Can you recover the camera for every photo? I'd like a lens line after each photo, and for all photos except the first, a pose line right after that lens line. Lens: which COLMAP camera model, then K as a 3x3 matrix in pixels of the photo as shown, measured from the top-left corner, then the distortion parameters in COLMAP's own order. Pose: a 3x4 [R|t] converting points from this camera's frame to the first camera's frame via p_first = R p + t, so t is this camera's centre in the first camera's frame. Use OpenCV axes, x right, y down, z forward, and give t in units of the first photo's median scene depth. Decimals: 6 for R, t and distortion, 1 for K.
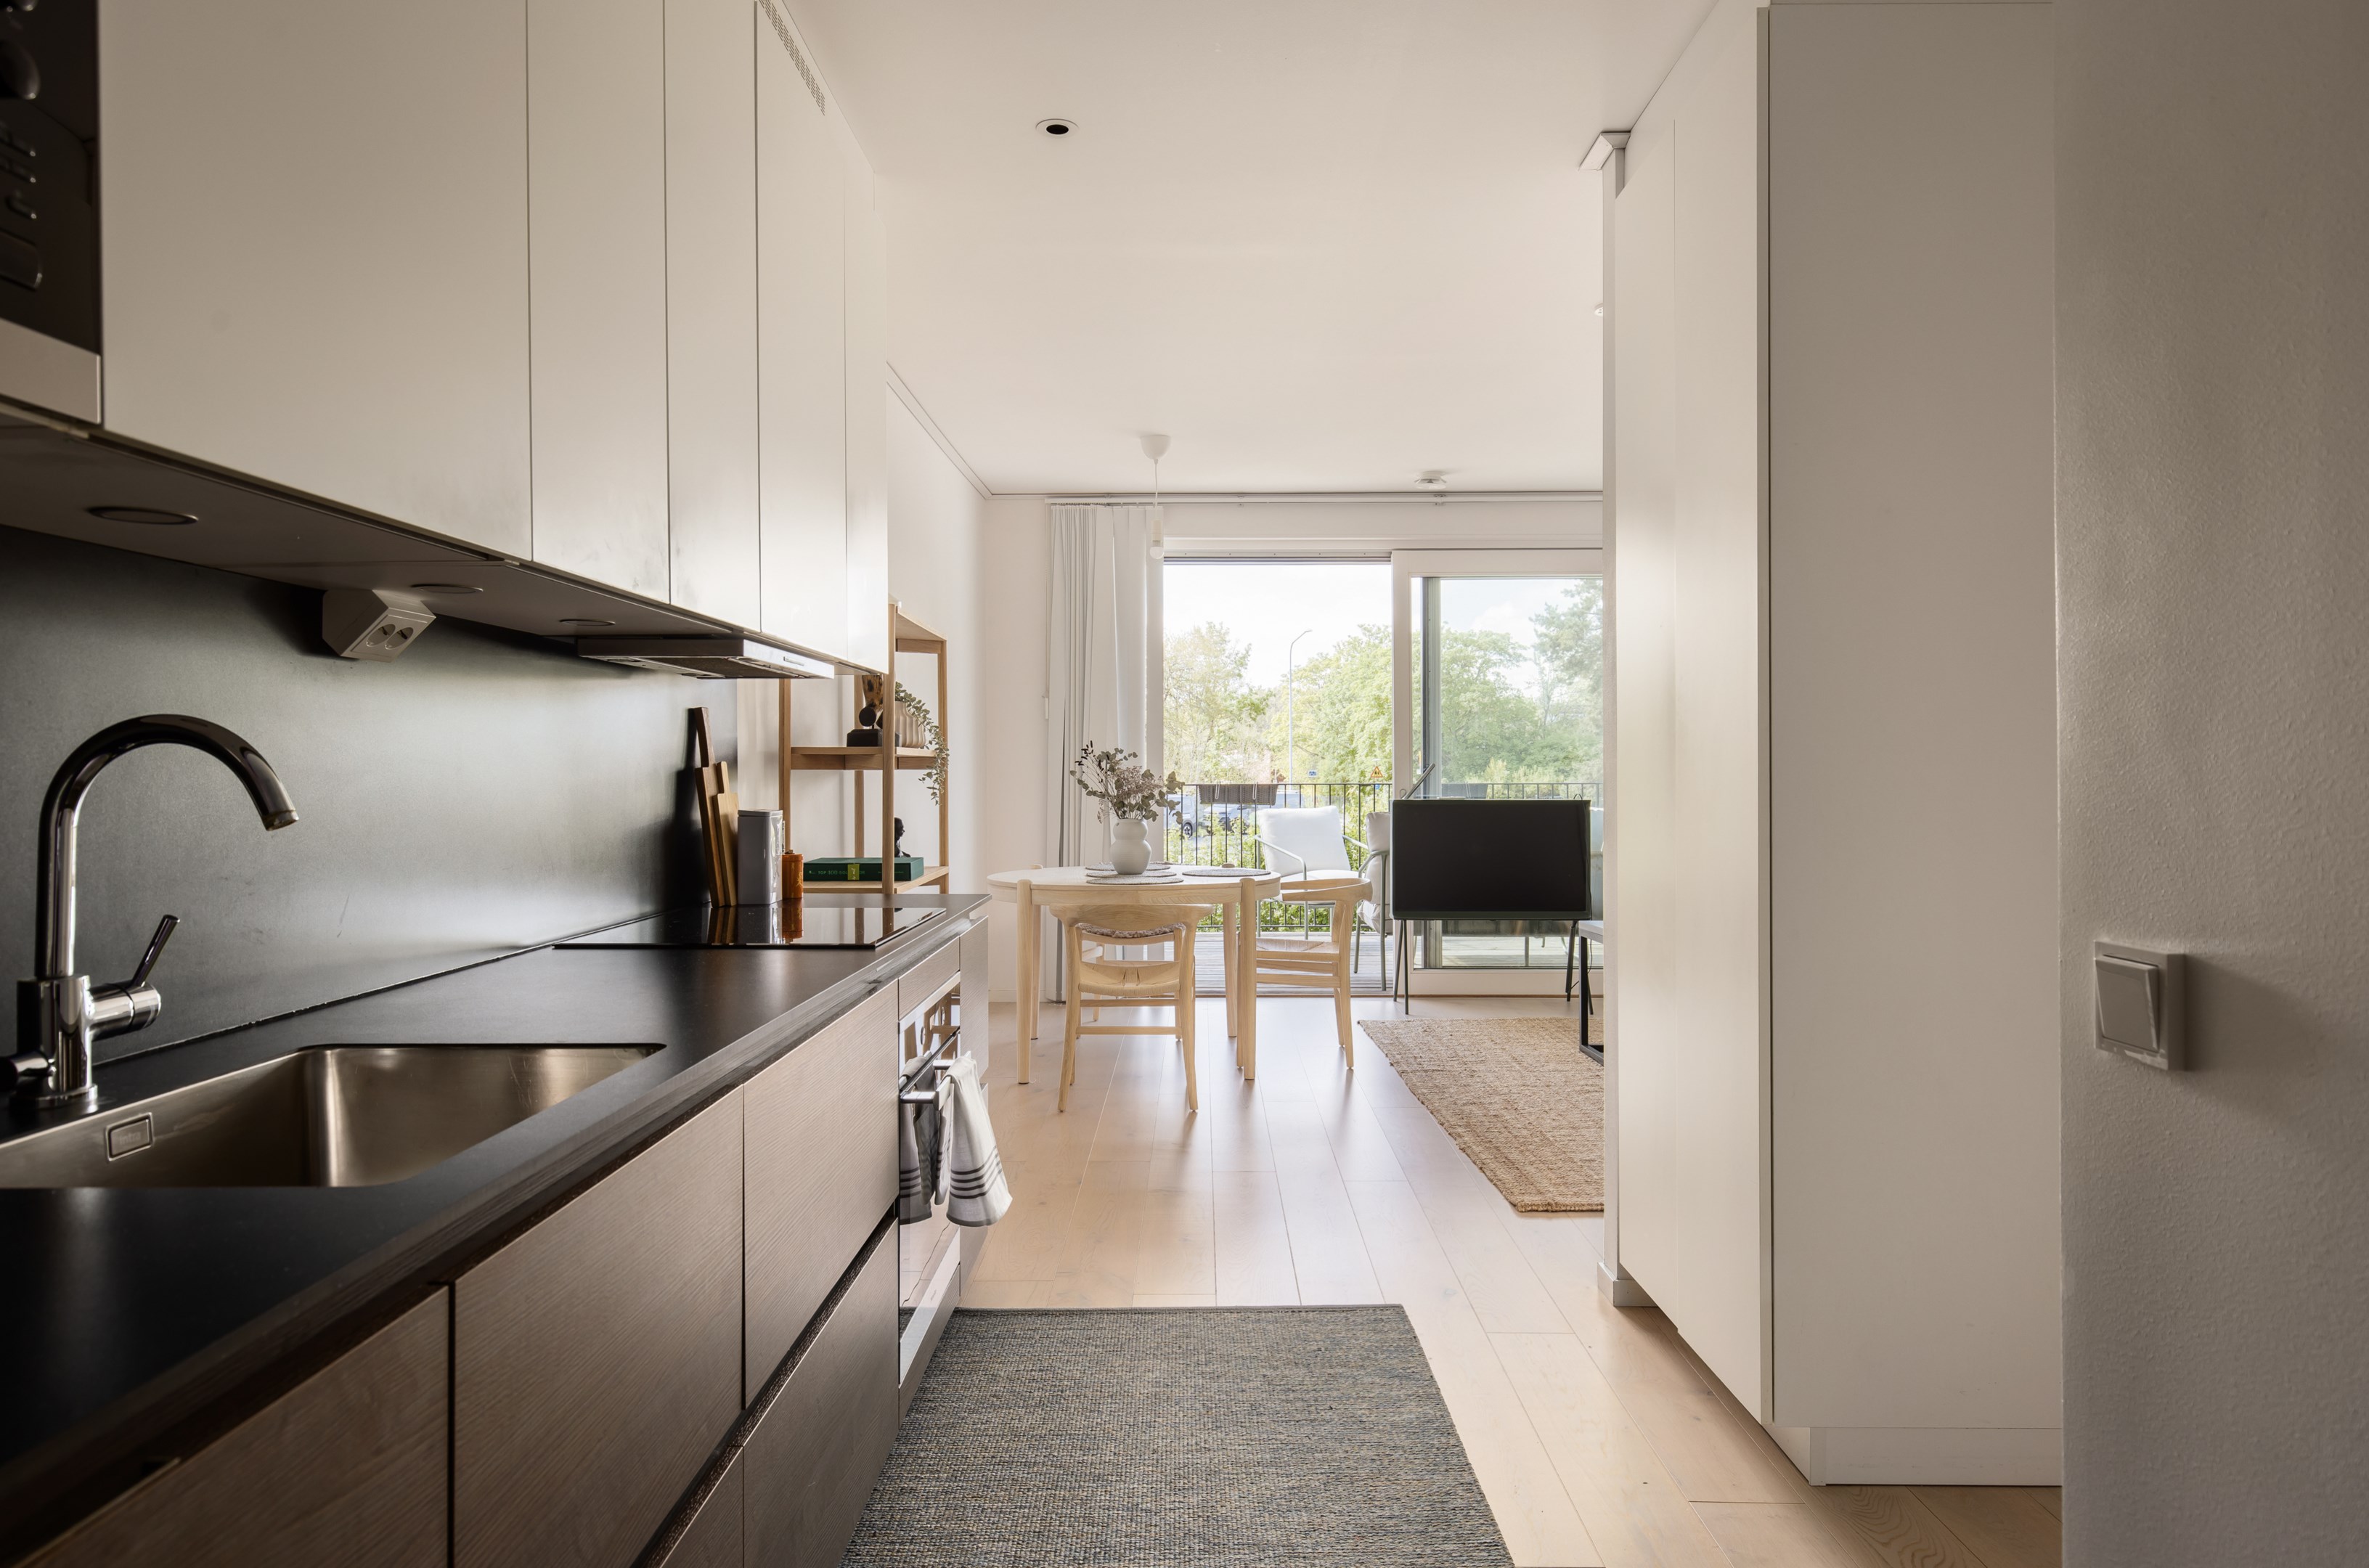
lens RADIAL K [[1435.1, 0, 1184.5], [0, 1435.1, 784.0], [0, 0, 1]] dist [0.001752, 0.000032]
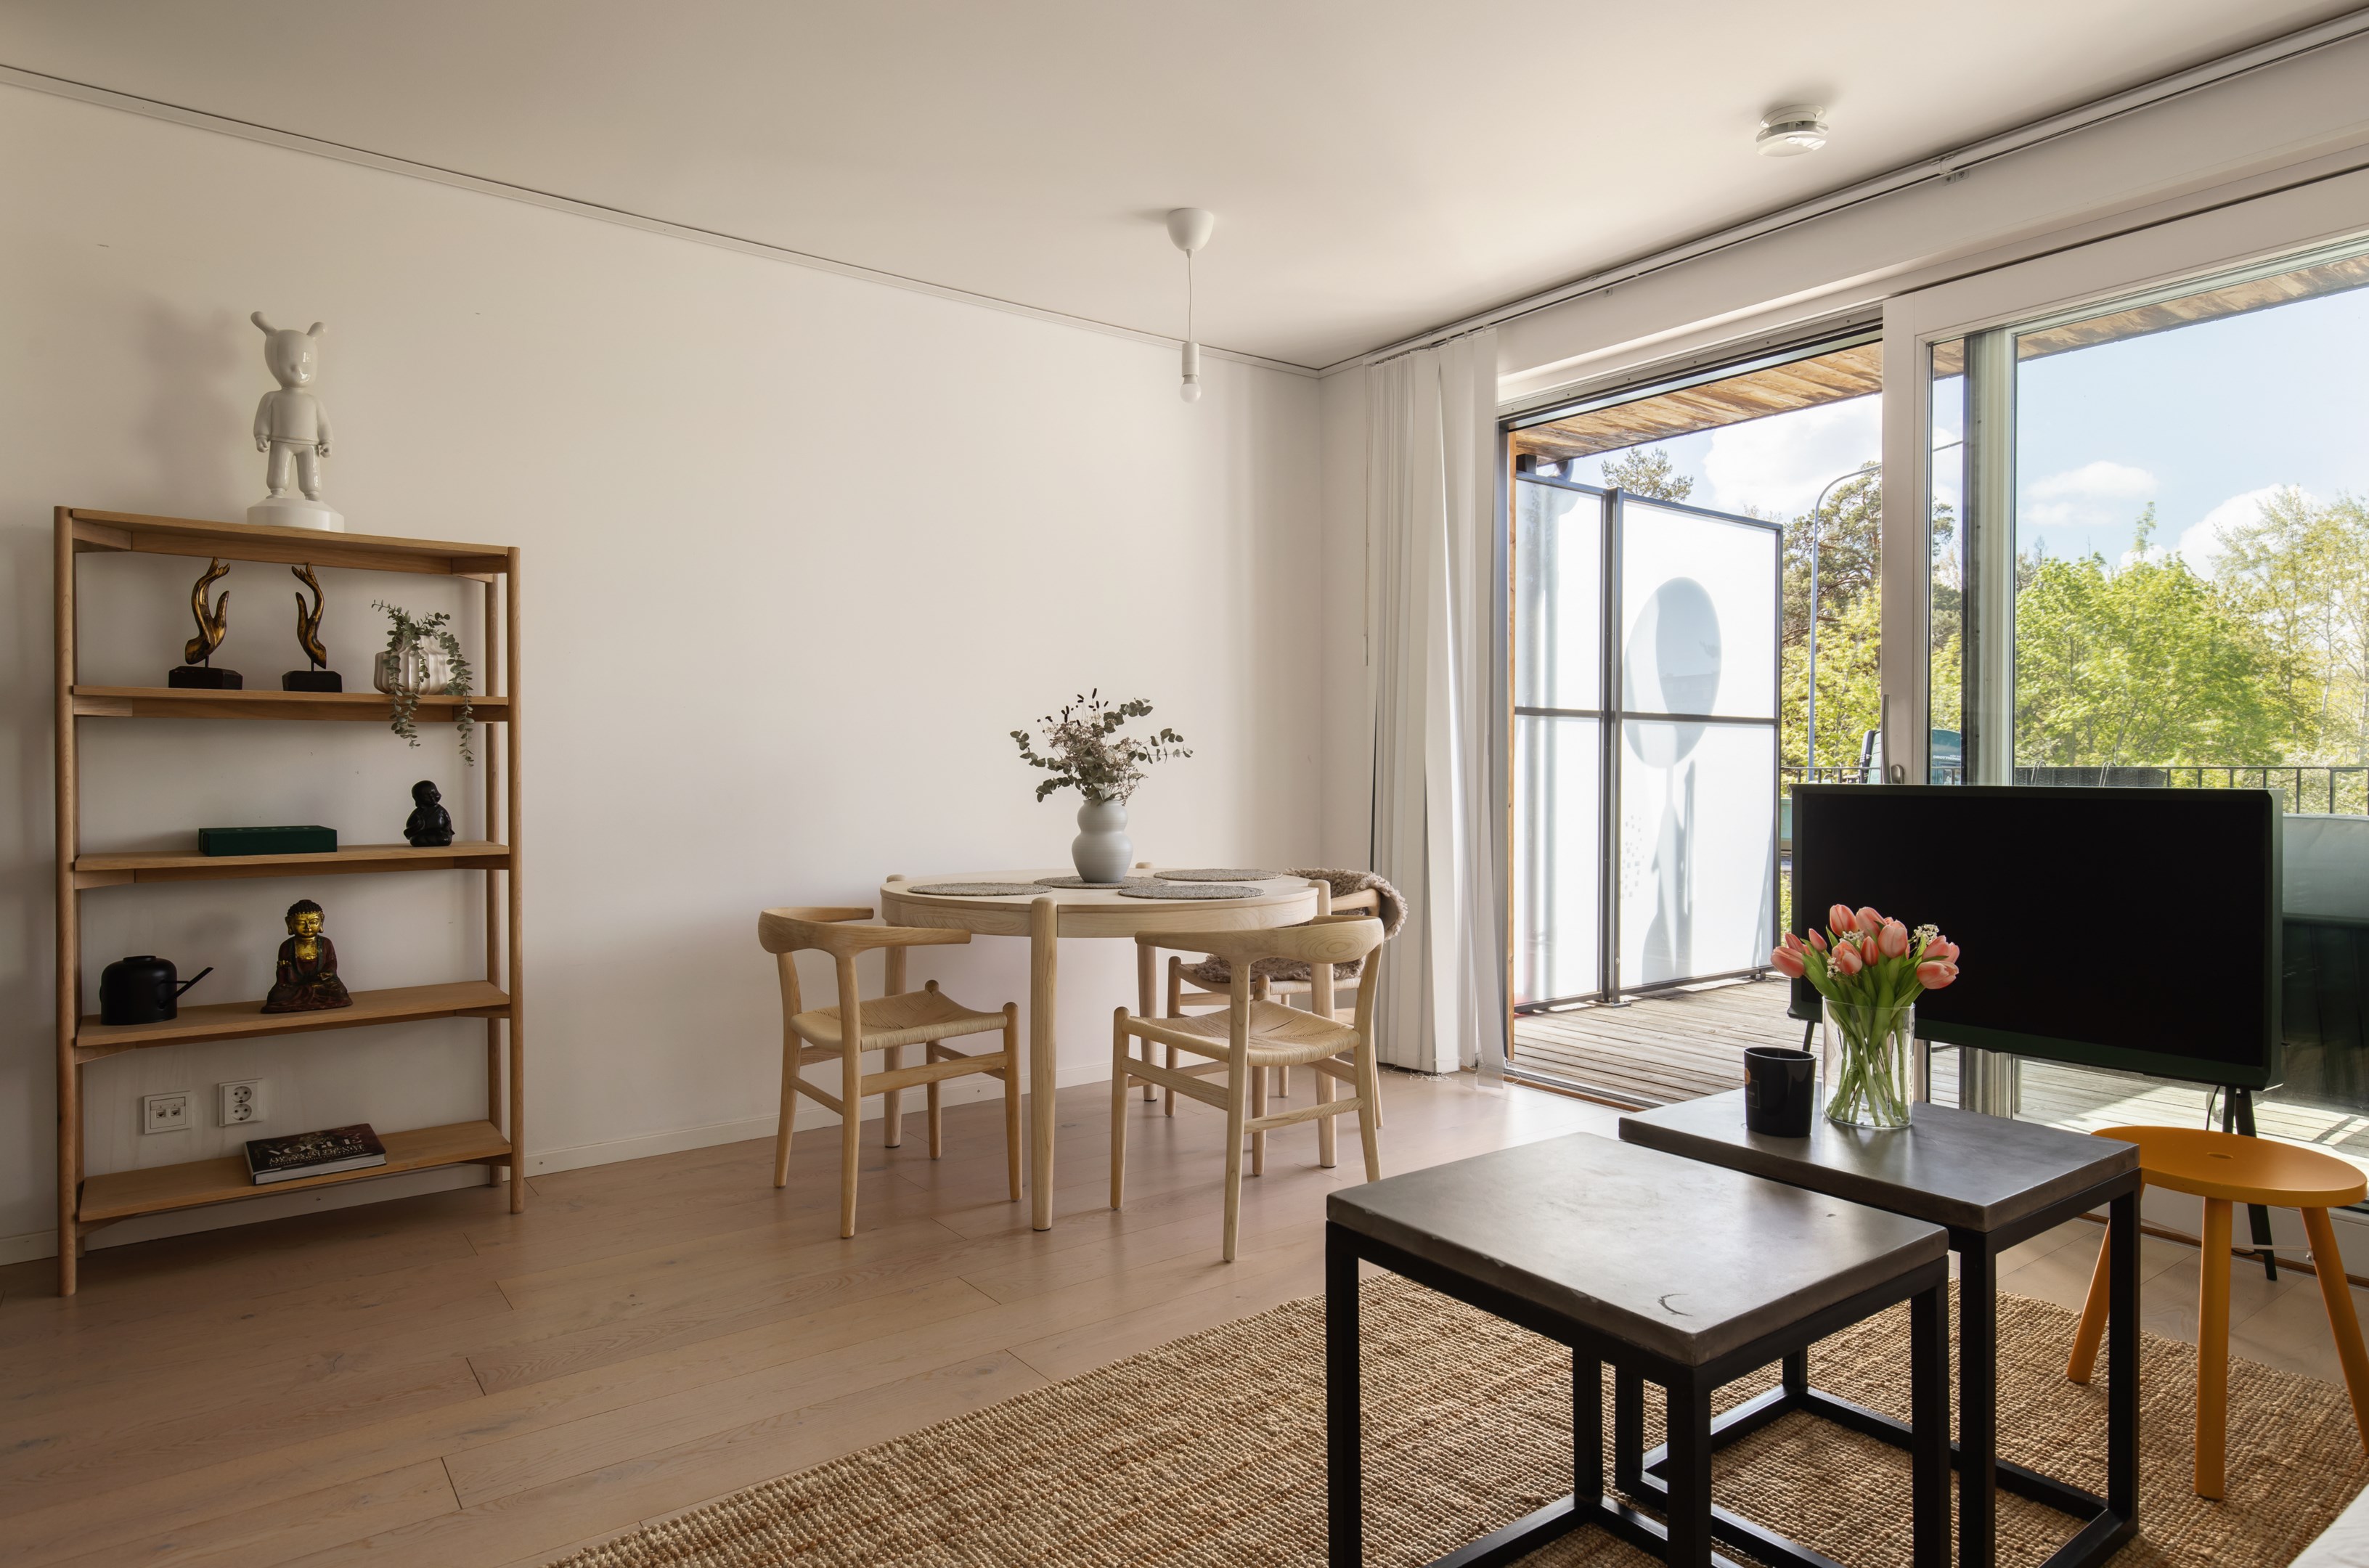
lens RADIAL K [[1350.7, 0, 1182.1], [0, 1350.7, 775.4], [0, 0, 1]] dist [-0.001140, 0.000233]
pose [[0.606045, 0.010965, -0.795354, 0.263075], [-0.012901, 0.999909, 0.003954, 0.005899], [0.795325, 0.007864, 0.606132, 0.347672]]
